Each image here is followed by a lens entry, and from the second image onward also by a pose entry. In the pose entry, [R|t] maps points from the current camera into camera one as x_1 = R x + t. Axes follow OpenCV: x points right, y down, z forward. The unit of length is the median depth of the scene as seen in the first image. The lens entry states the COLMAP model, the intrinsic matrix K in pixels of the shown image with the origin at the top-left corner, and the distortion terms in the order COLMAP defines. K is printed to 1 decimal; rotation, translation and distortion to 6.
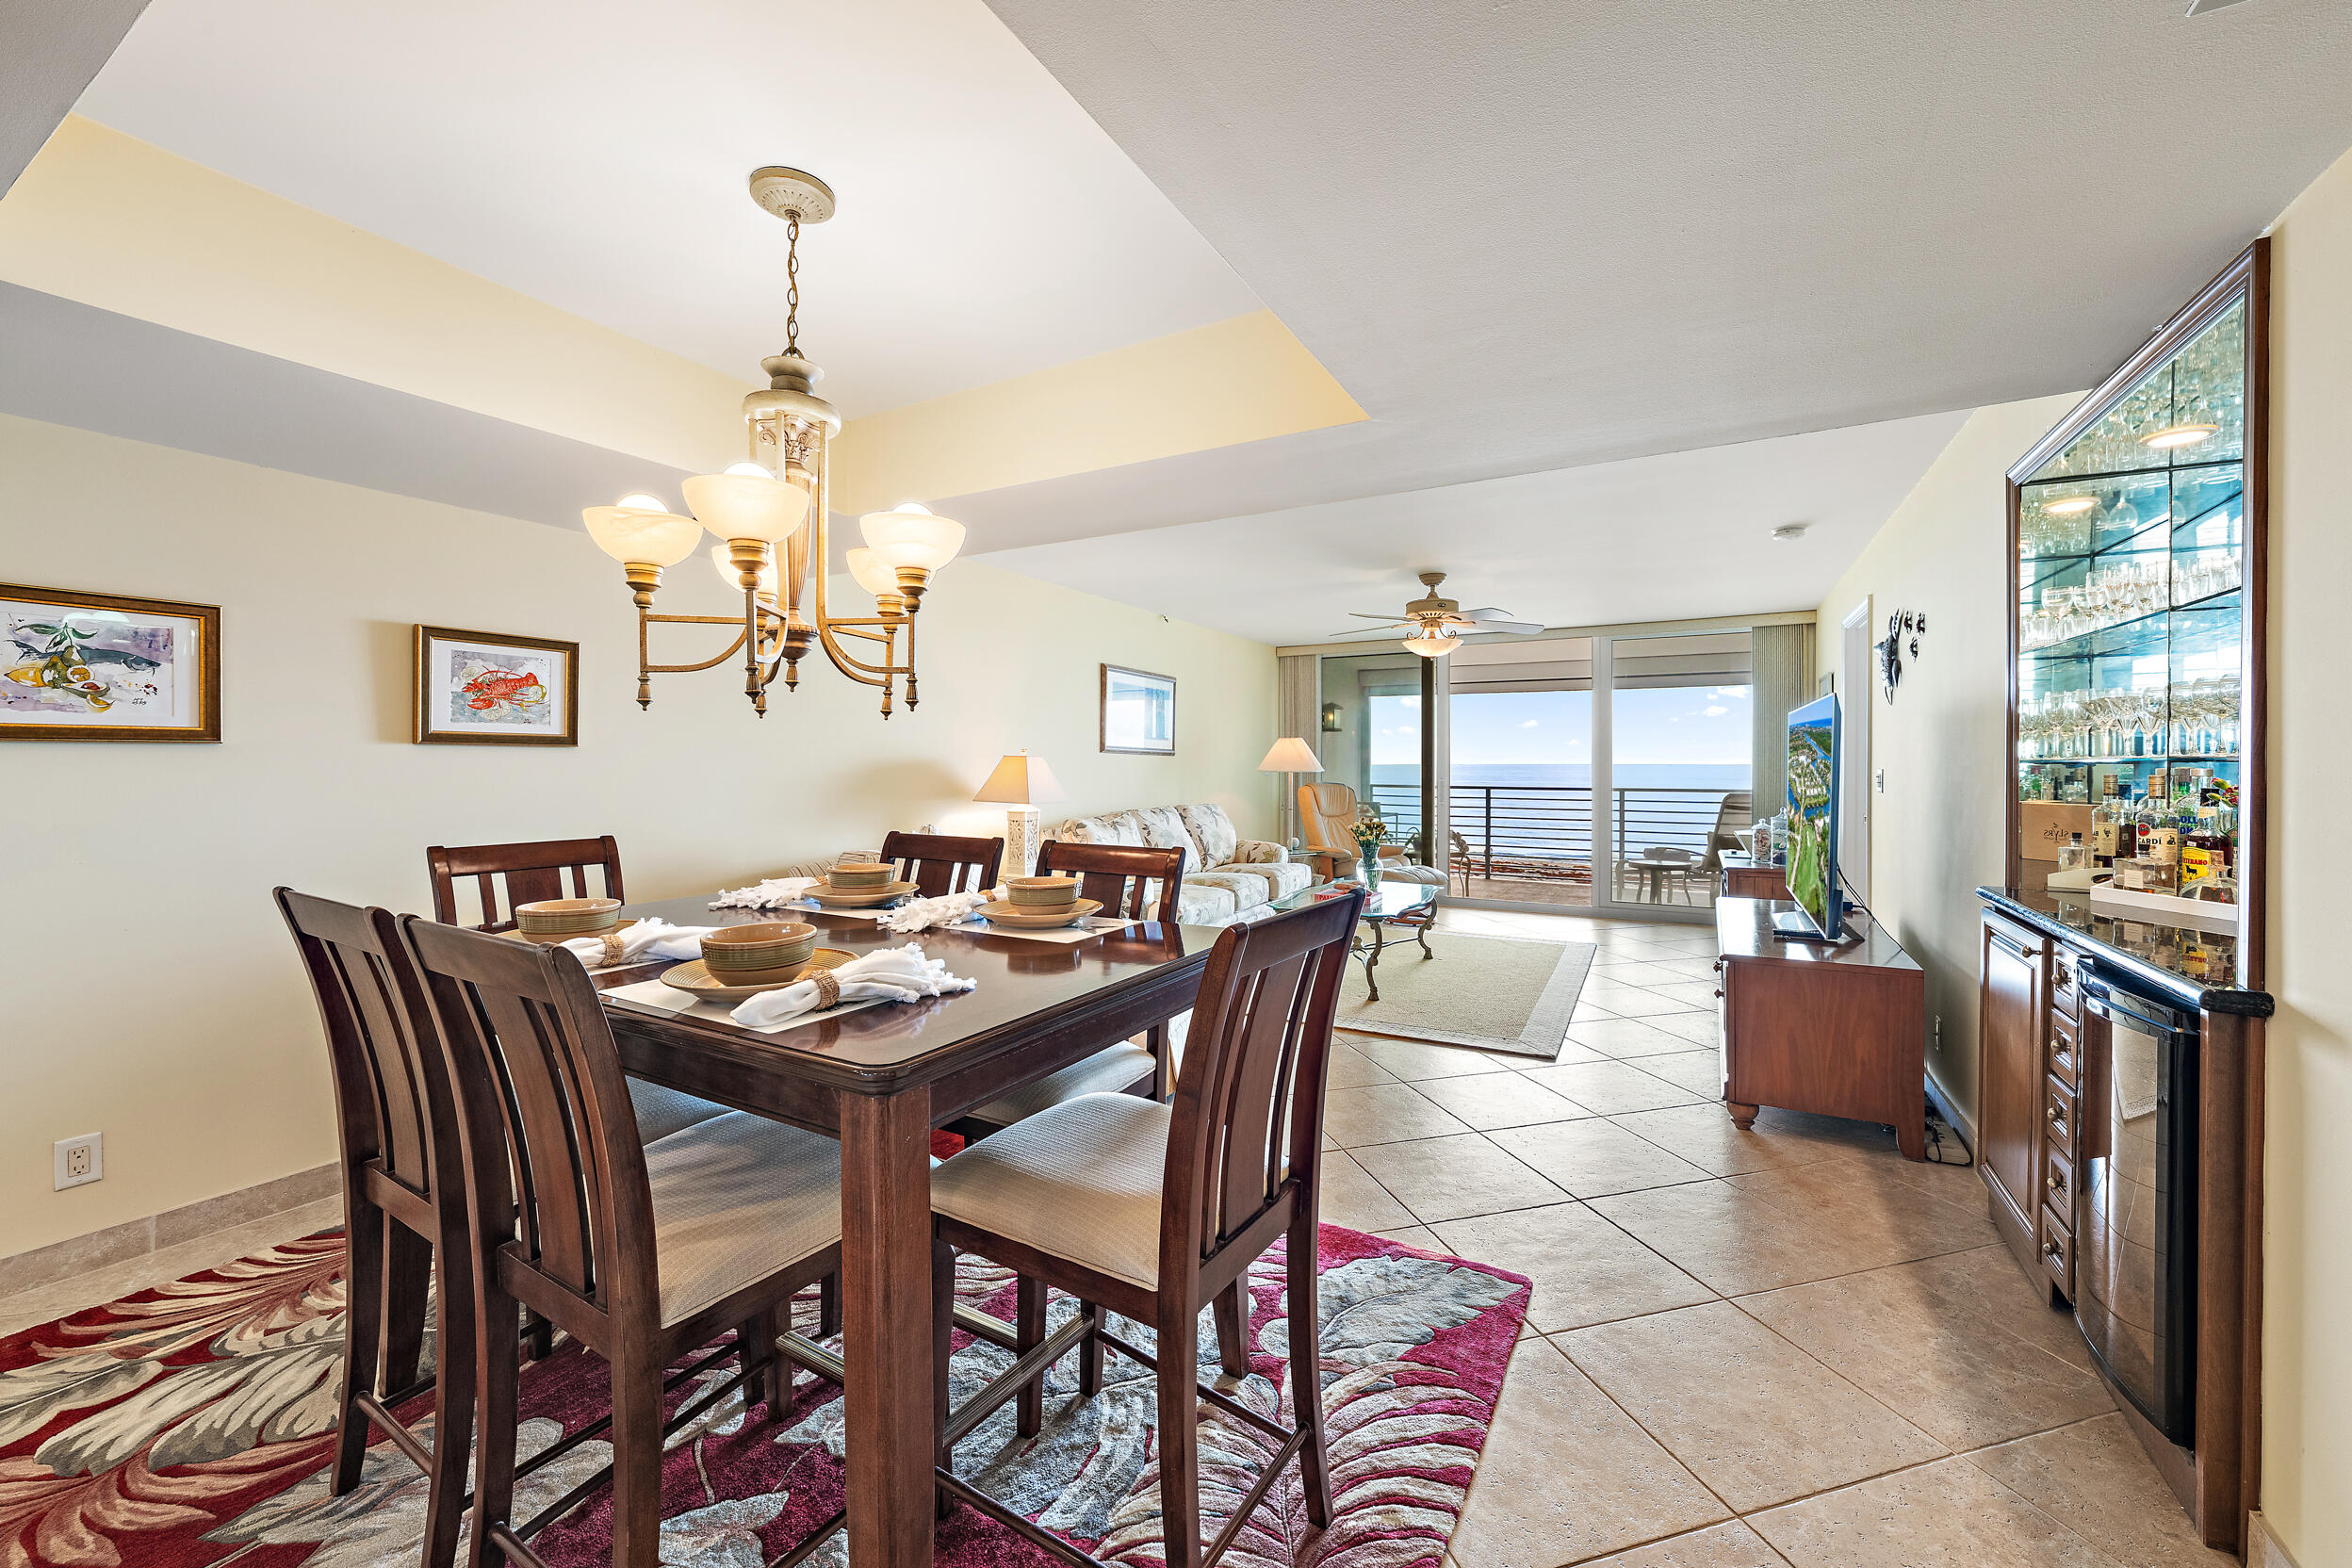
lens RADIAL K [[913.5, 0, 1177.5], [0, 913.5, 774.6], [0, 0, 1]] dist [-0.000107, 0.000003]
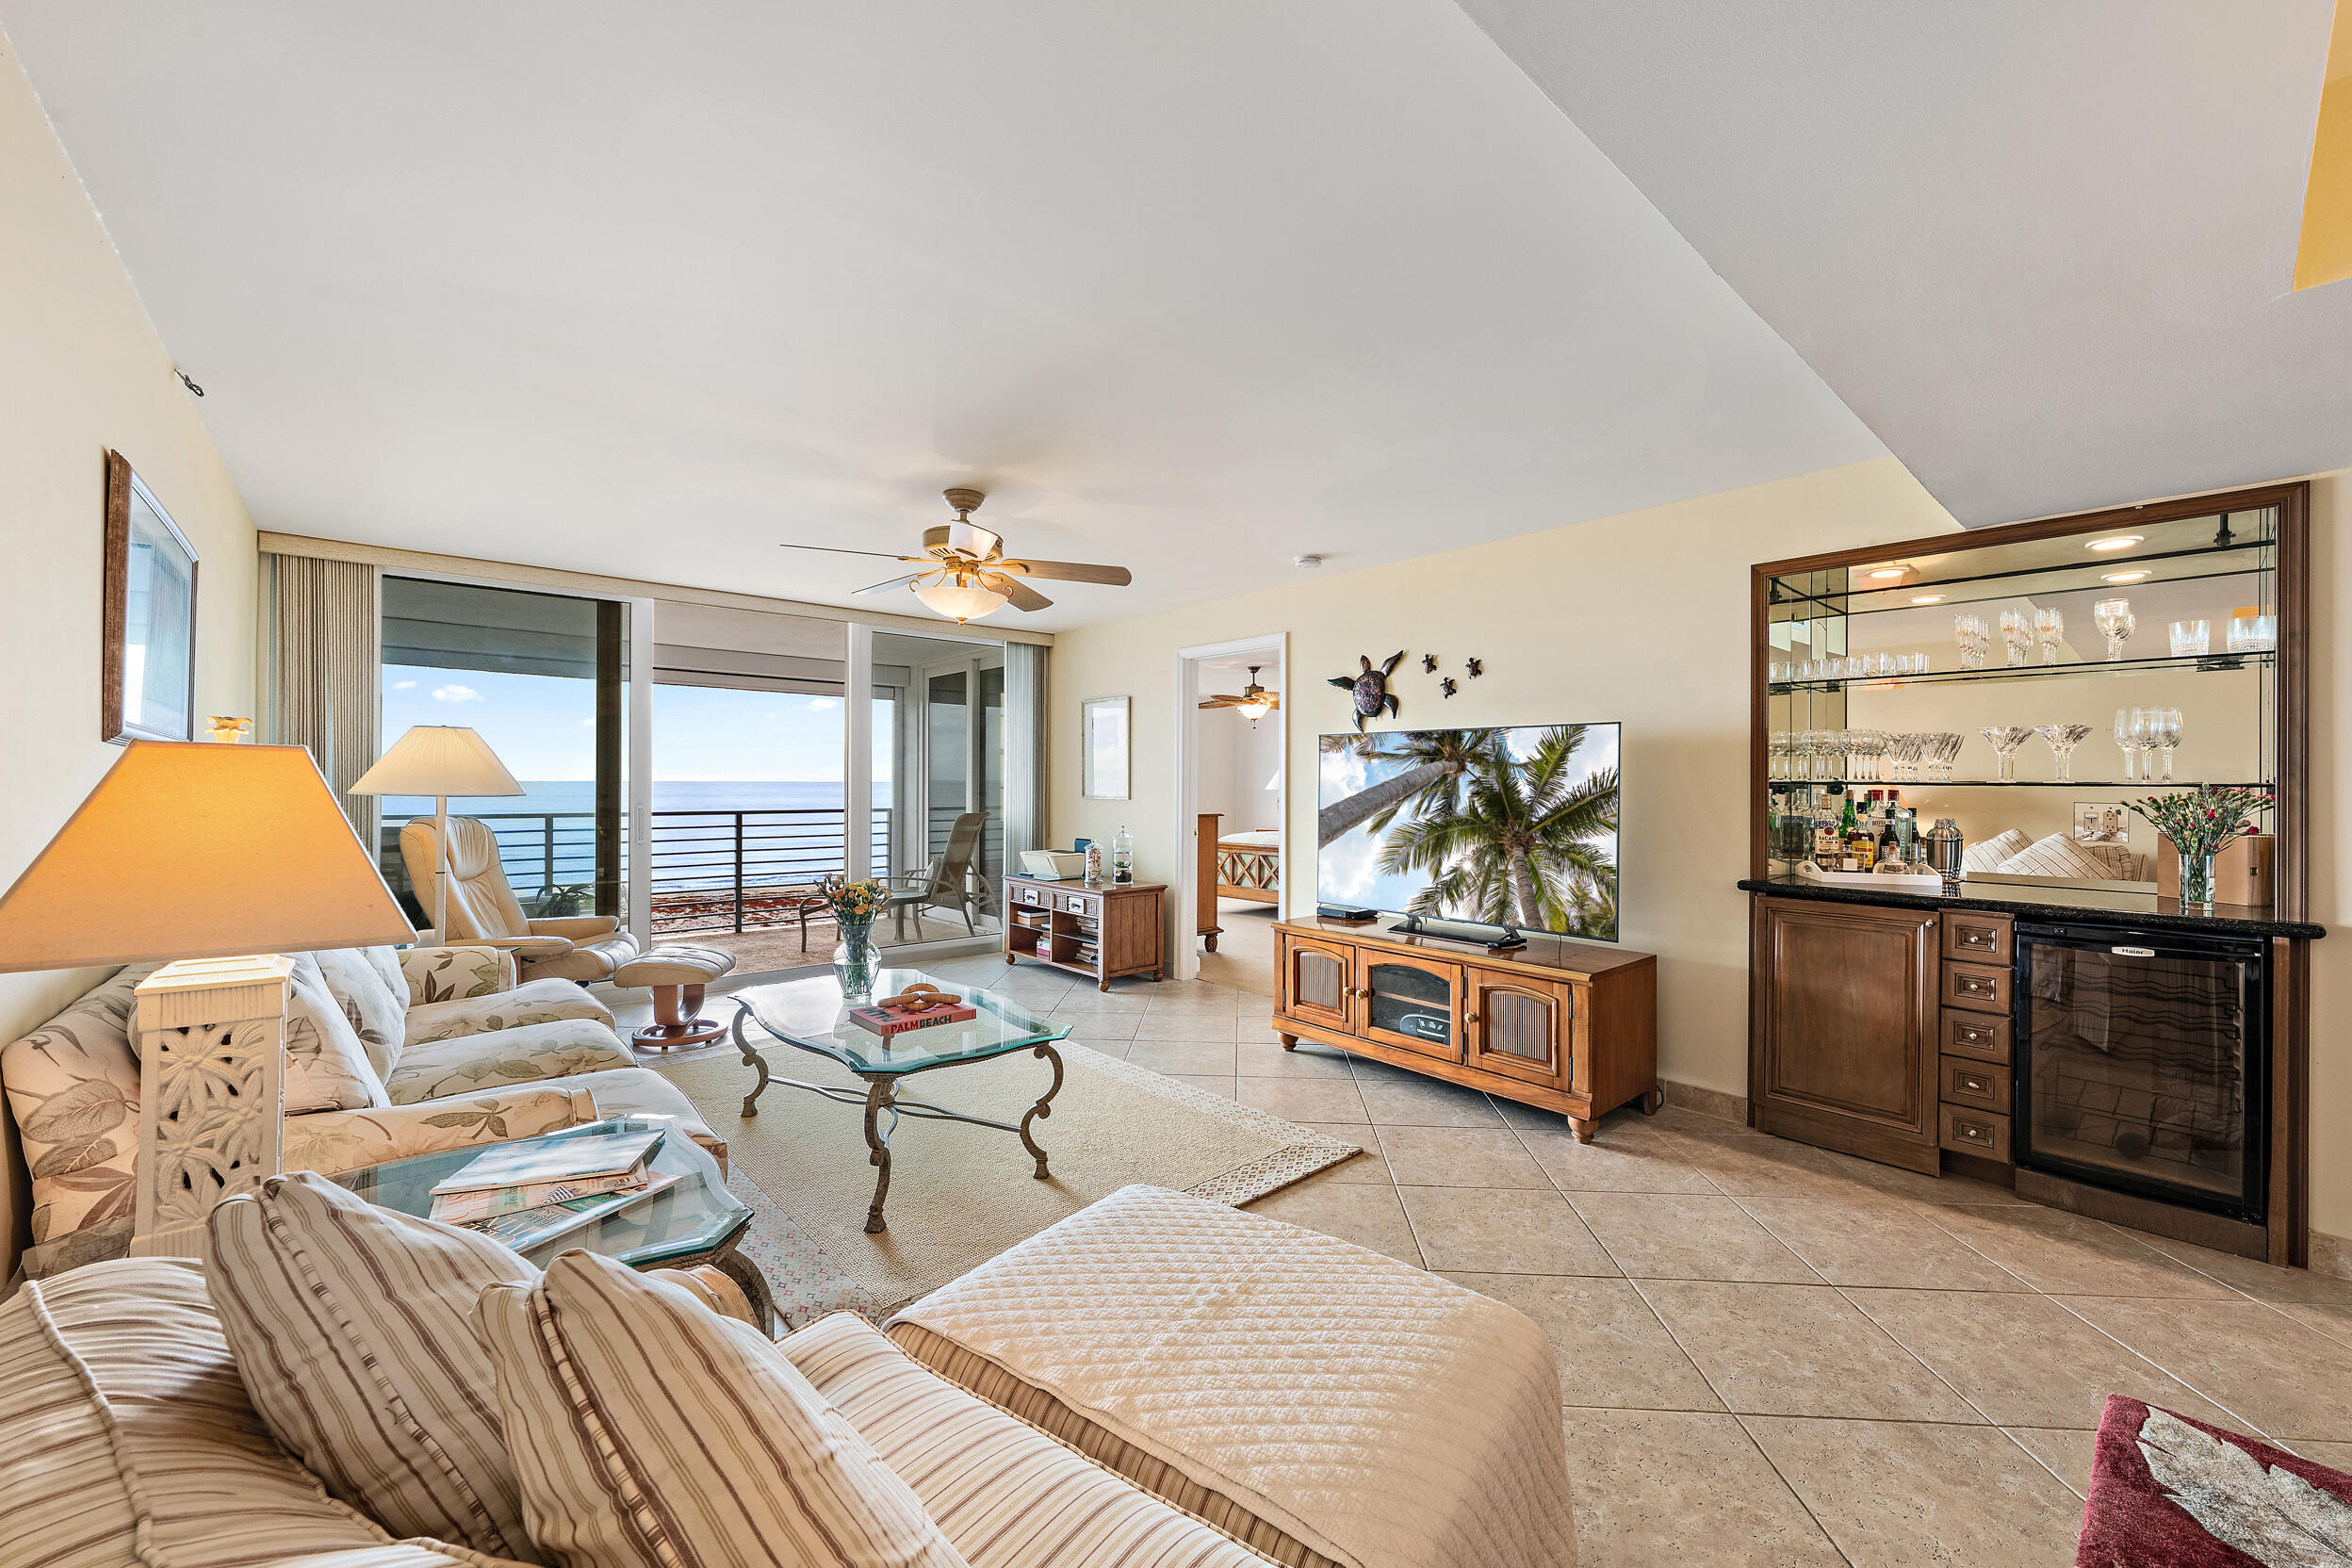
lens RADIAL K [[924.1, 0, 1176.0], [0, 924.1, 784.0], [0, 0, 1]] dist [0.003176, 0.000222]
pose [[0.329498, 0.000351, 0.944156, -0.333139], [0.006536, 0.999975, -0.002653, -0.008810], [-0.944134, 0.007045, 0.329487, 0.714582]]
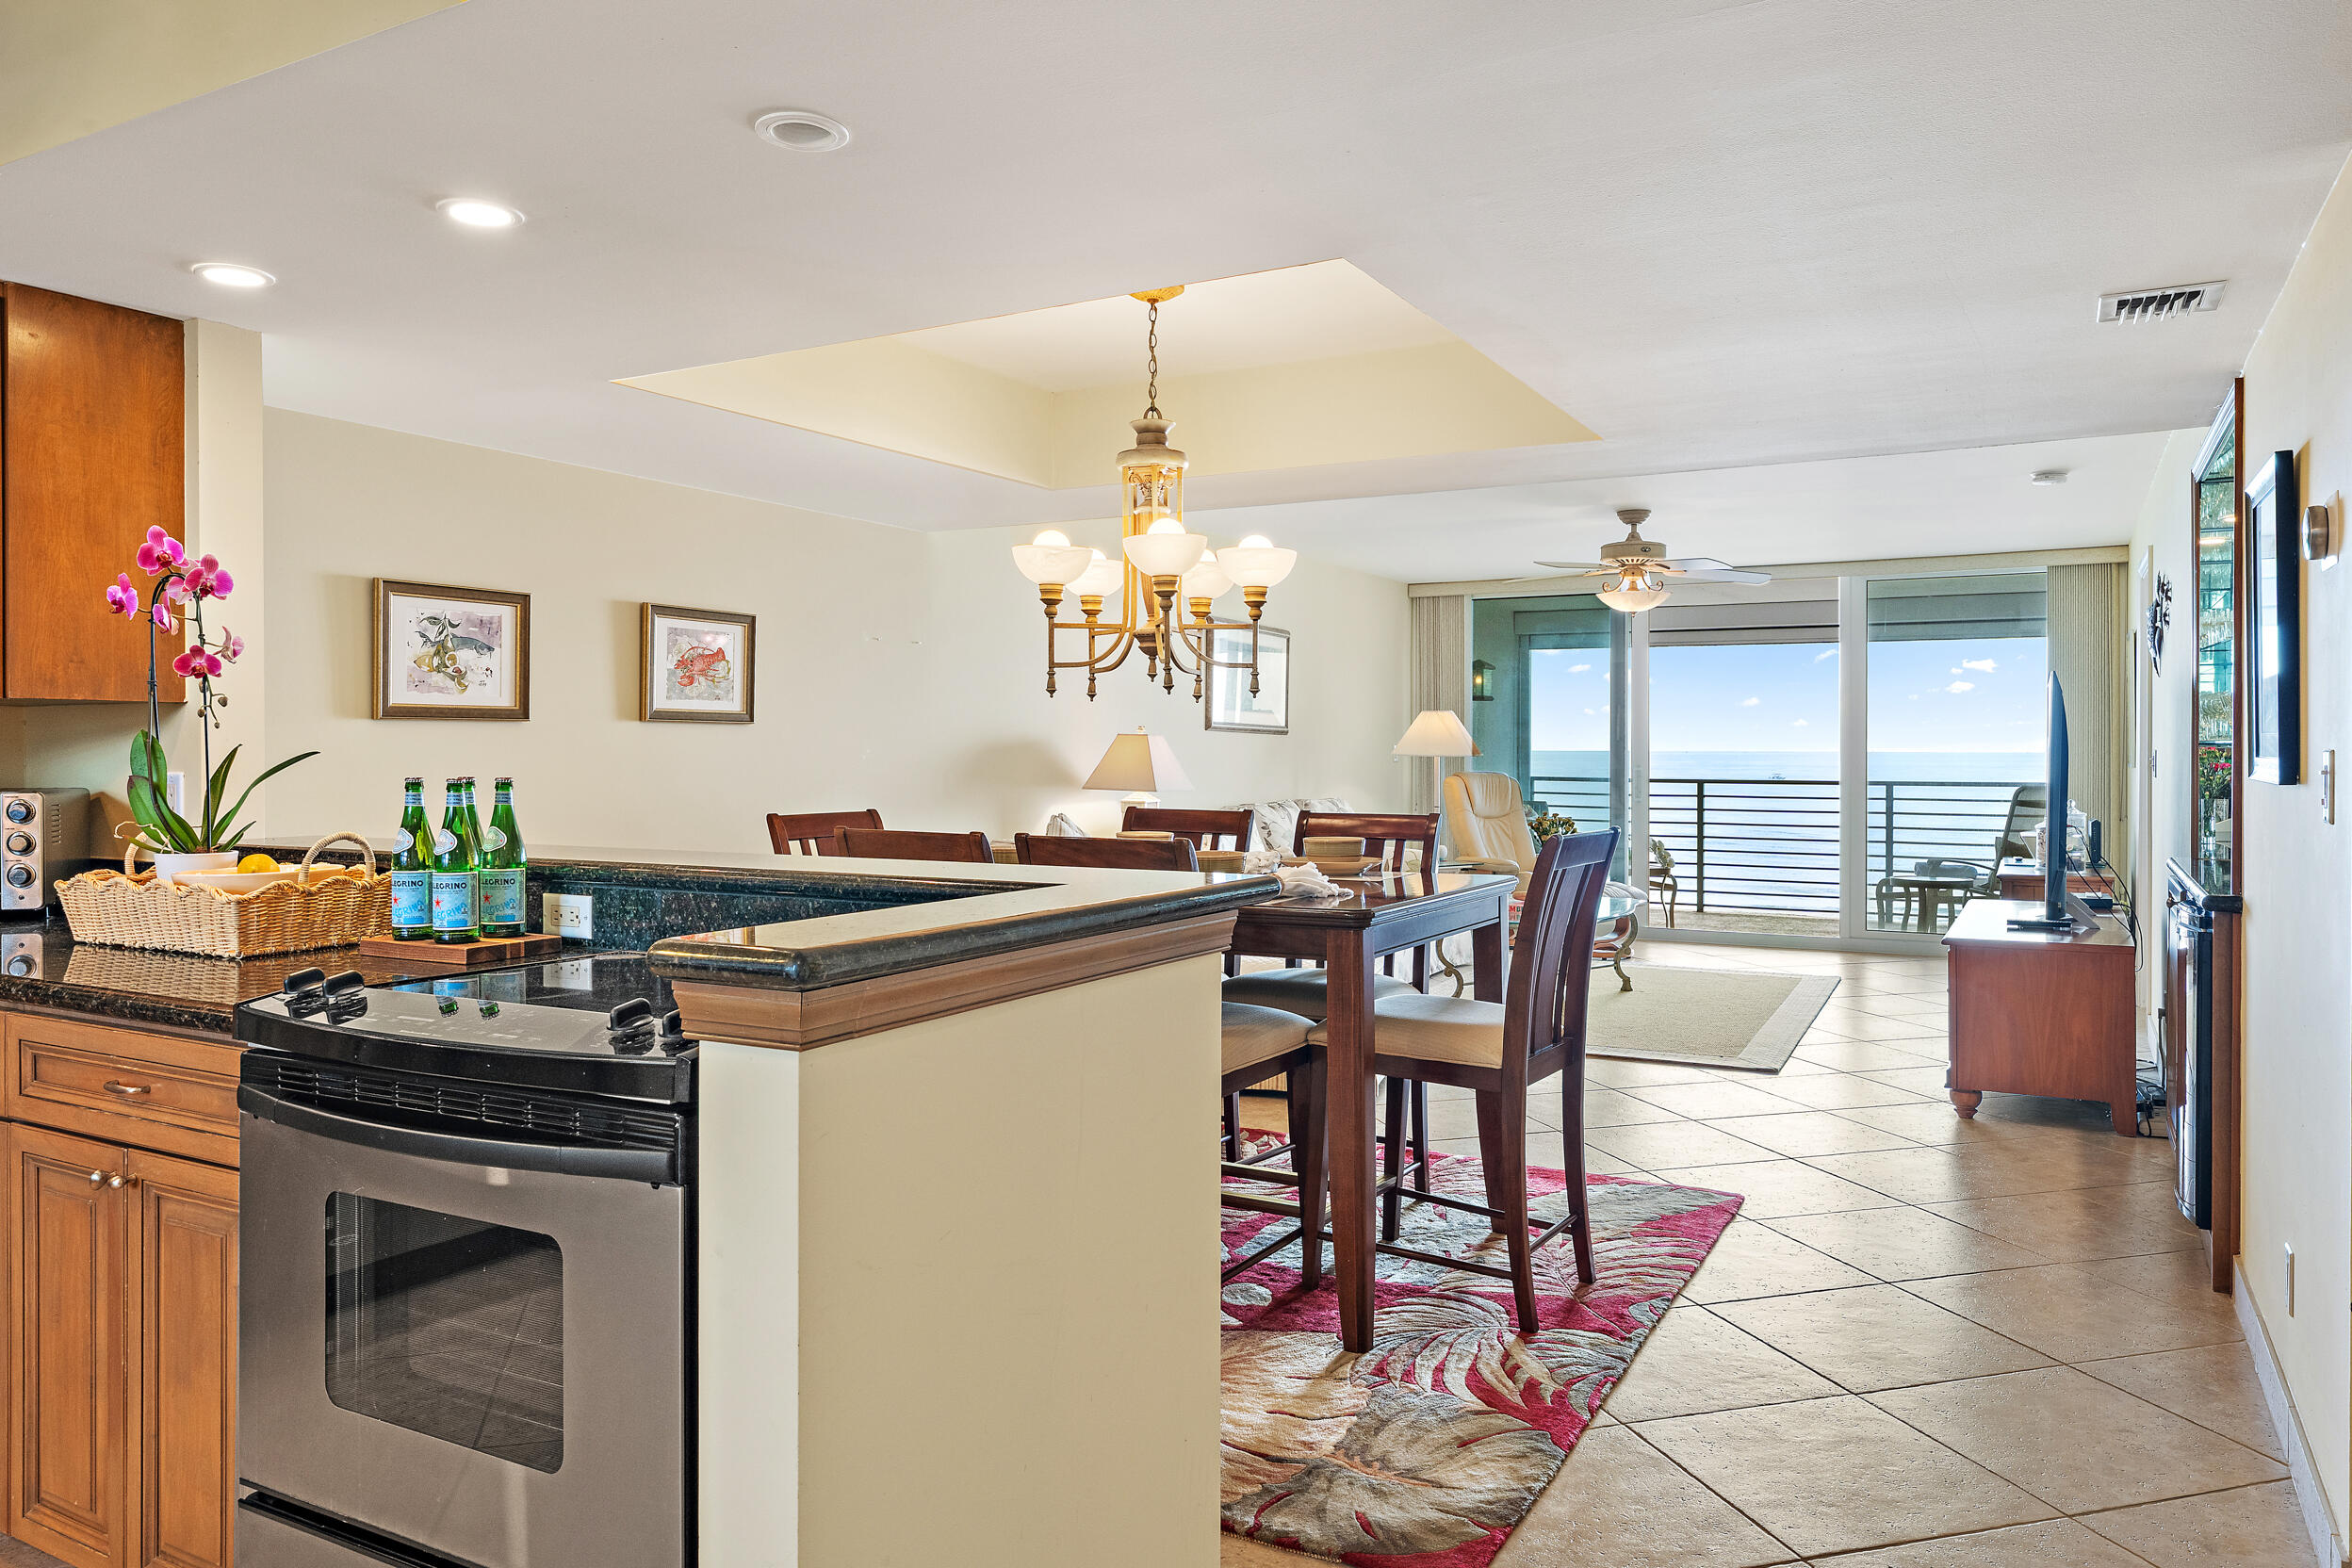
lens RADIAL K [[1597.9, 0, 1170.2], [0, 1597.9, 766.4], [0, 0, 1]] dist [0.003882, 0.000128]
pose [[0.999957, 0.000511, 0.009234, -0.160751], [-0.000495, 0.999998, -0.001726, 0.011202], [-0.009235, 0.001722, 0.999956, -0.458193]]
